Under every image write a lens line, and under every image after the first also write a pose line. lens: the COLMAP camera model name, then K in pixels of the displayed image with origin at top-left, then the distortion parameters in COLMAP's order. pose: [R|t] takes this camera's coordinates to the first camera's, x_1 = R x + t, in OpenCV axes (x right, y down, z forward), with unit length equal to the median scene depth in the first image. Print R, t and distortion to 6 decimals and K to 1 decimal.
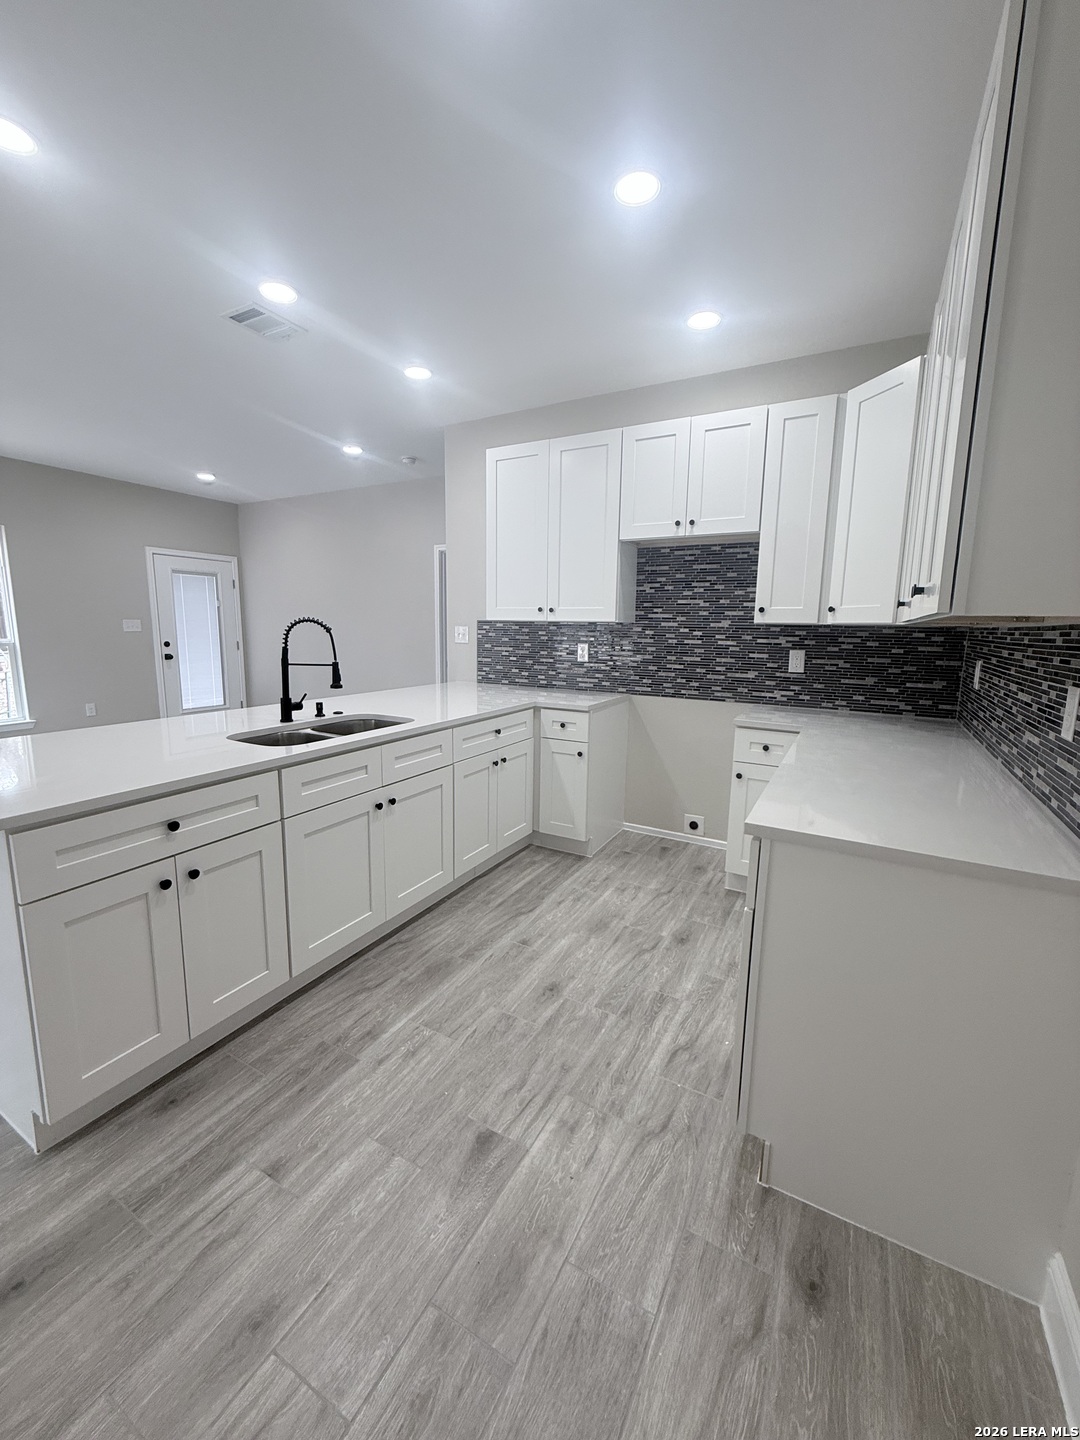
lens RADIAL K [[574.5, 0, 536.0], [0, 574.5, 718.0], [0, 0, 1]] dist [0.003903, -0.000197]
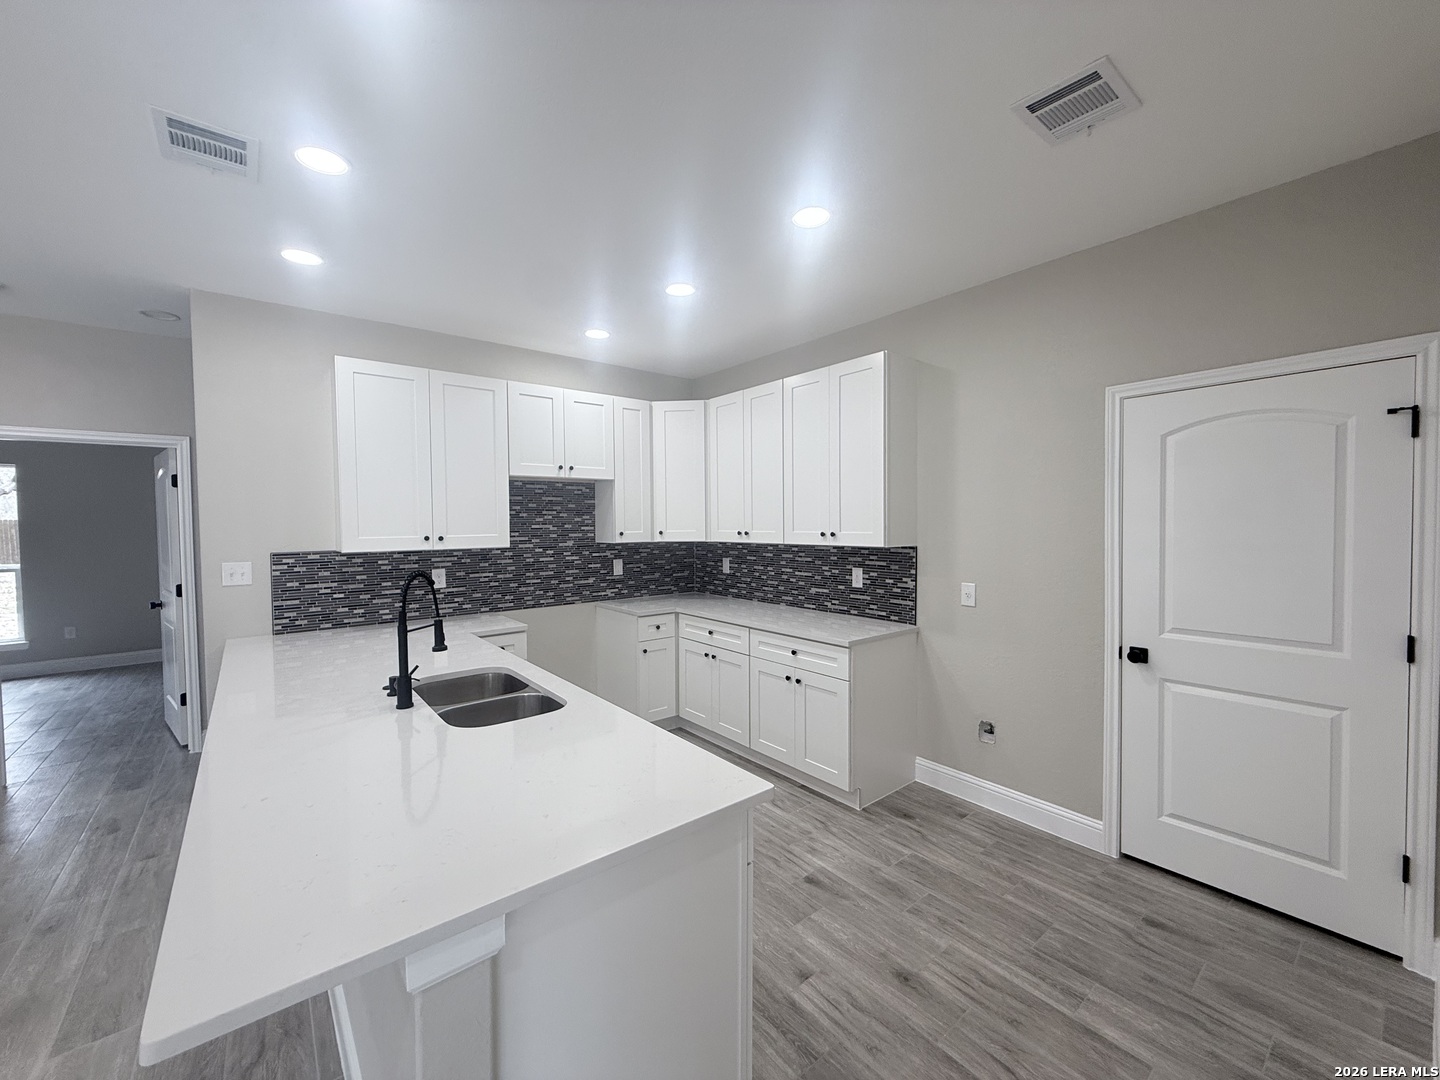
lens RADIAL K [[574.5, 0, 716.8], [0, 574.5, 545.2], [0, 0, 1]] dist [0.003903, -0.000197]
pose [[0.374512, -0.058090, 0.925401, -0.725283], [0.162691, 0.986669, -0.003906, -0.101345], [-0.912838, 0.152017, 0.378970, 0.219067]]
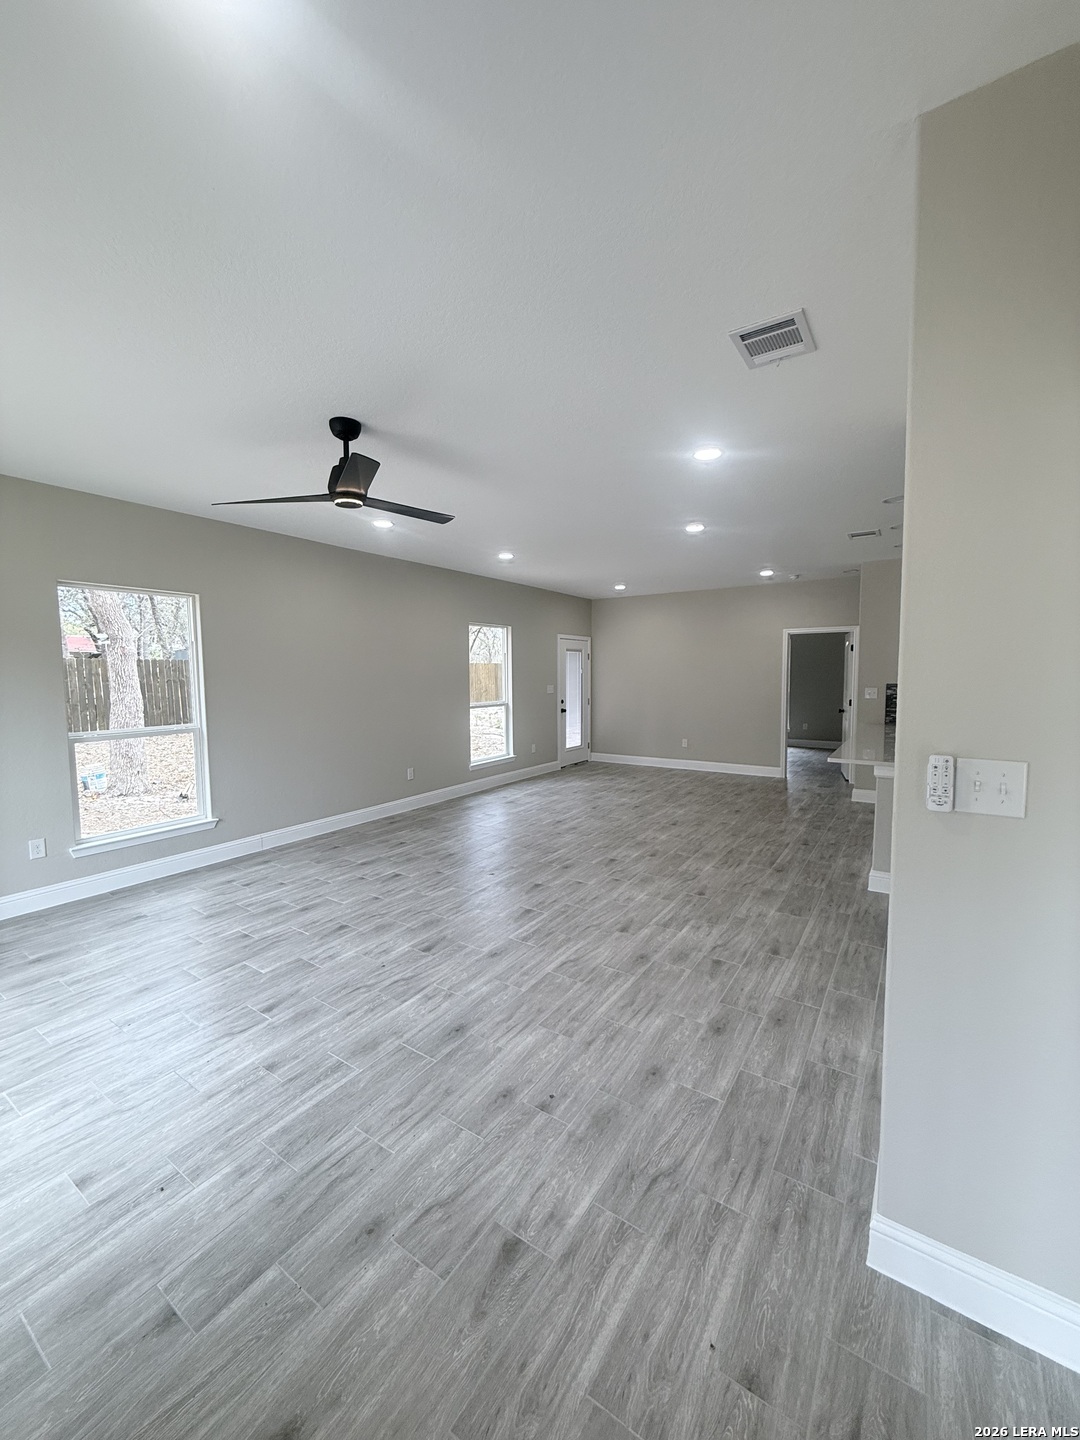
lens RADIAL K [[574.5, 0, 540.0], [0, 574.5, 703.5], [0, 0, 1]] dist [0.003903, -0.000197]
pose [[0.996553, -0.017193, -0.081161, -1.121844], [0.008369, 0.994135, -0.107824, 0.052608], [0.082539, 0.106773, 0.990852, -0.742711]]
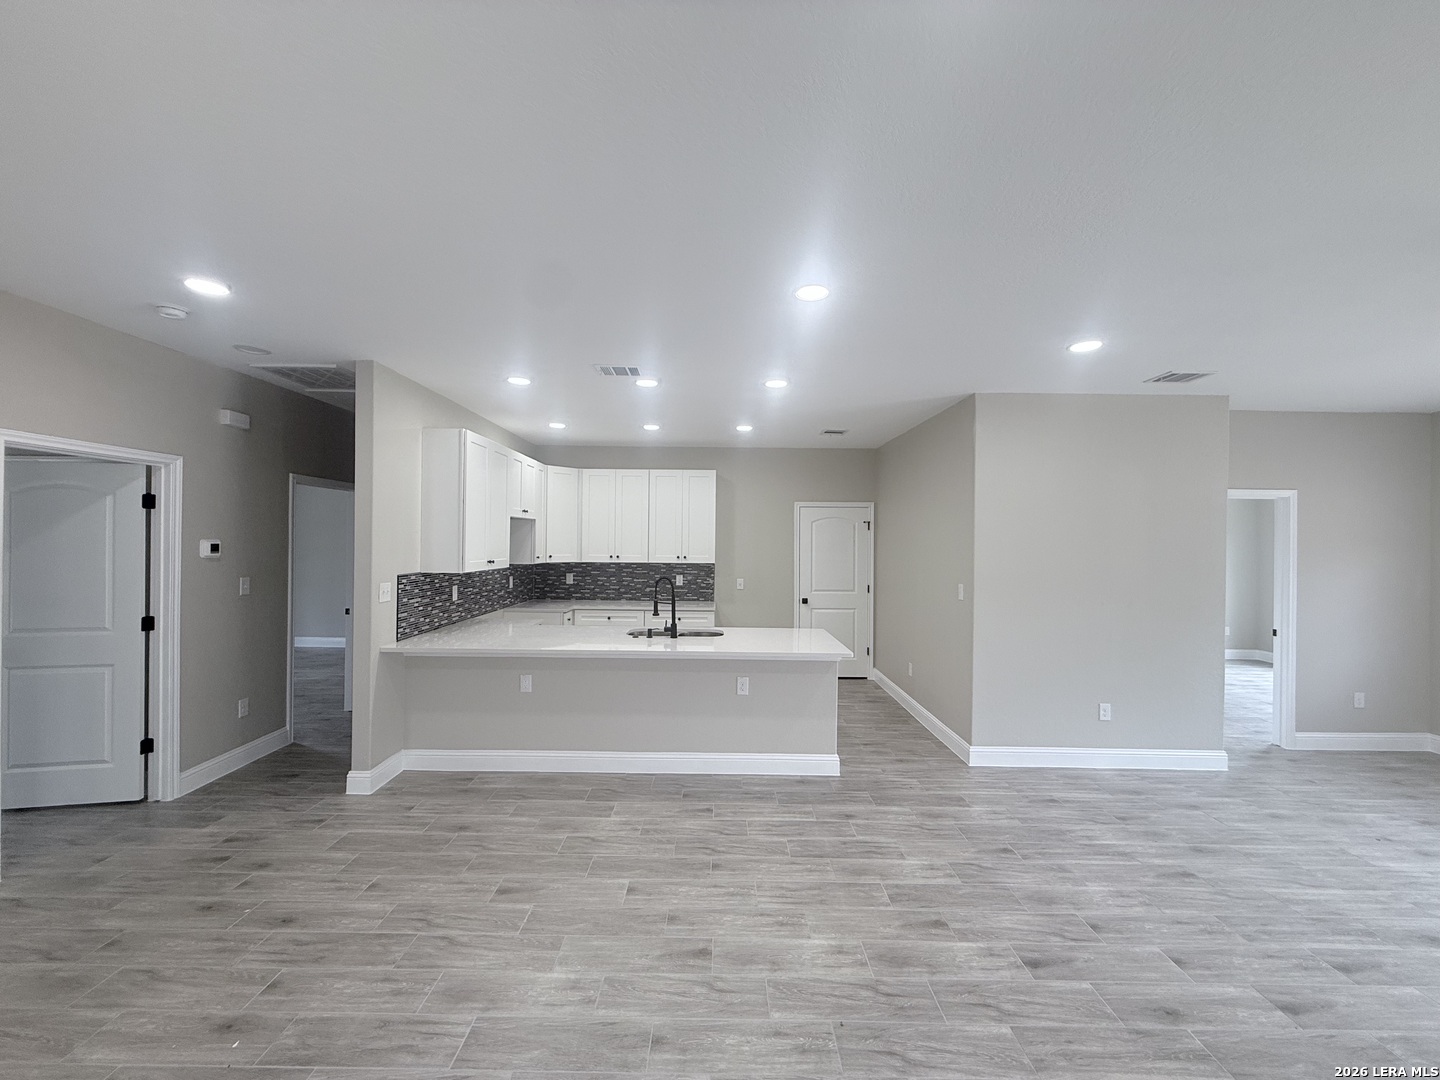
lens RADIAL K [[574.5, 0, 716.2], [0, 574.5, 542.7], [0, 0, 1]] dist [0.003903, -0.000197]
pose [[-0.486590, -0.022557, 0.873339, -1.456400], [0.121020, 0.988288, 0.092953, -0.305489], [-0.865208, 0.150922, -0.478161, 1.234890]]
